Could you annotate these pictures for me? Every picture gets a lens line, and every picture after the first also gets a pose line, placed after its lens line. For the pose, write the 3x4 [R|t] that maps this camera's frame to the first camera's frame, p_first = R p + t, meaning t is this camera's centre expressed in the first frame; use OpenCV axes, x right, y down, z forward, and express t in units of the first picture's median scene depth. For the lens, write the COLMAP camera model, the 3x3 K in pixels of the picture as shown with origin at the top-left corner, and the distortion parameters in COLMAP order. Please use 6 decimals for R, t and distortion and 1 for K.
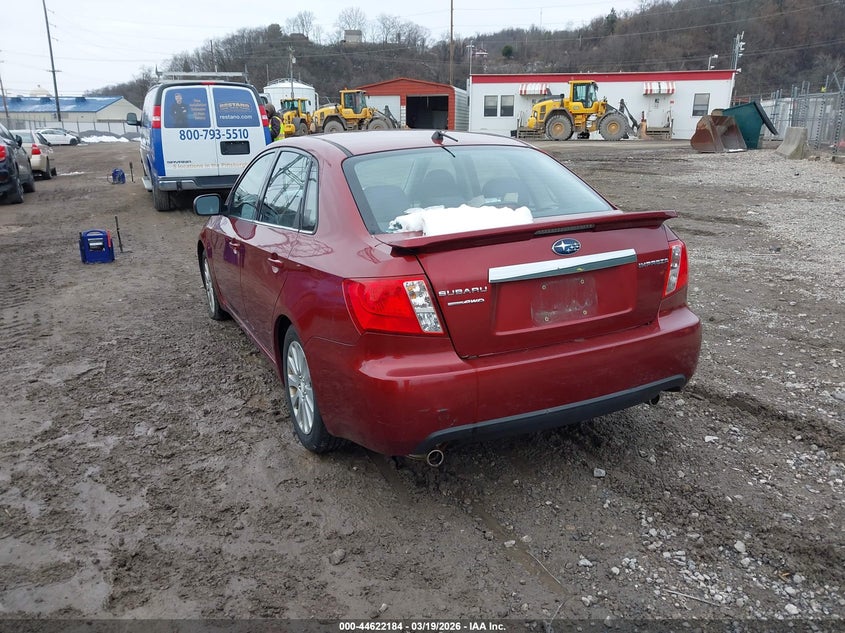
lens RADIAL K [[676.1, 0, 422.4], [0, 676.1, 312.0], [0, 0, 1]] dist [0.004129, 0.002319]
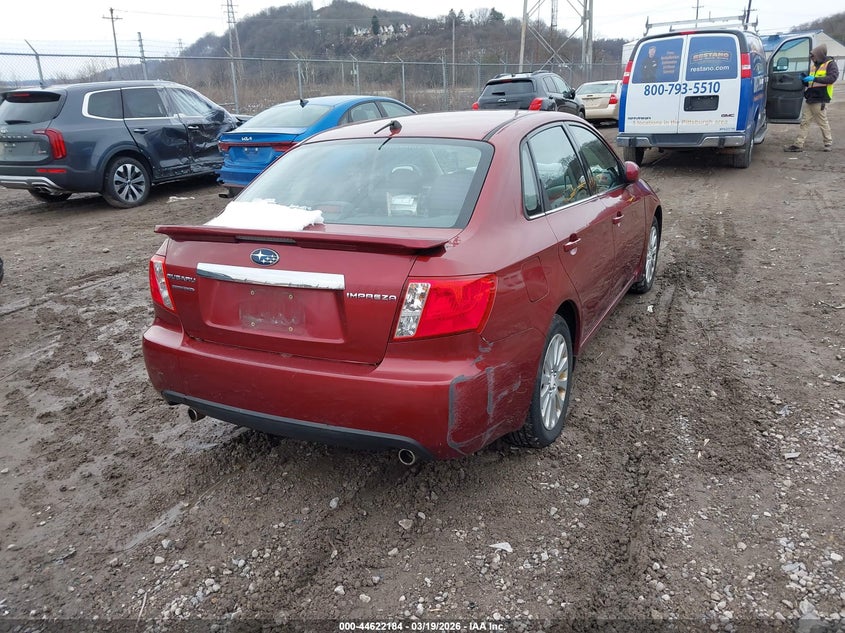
lens RADIAL K [[676.1, 0, 423.1], [0, 676.1, 320.5], [0, 0, 1]] dist [0.004129, 0.002319]
pose [[0.600615, 0.248495, -0.759942, 0.274654], [-0.176245, 0.968244, 0.177314, -0.054511], [0.779871, 0.027439, 0.625339, 0.140803]]
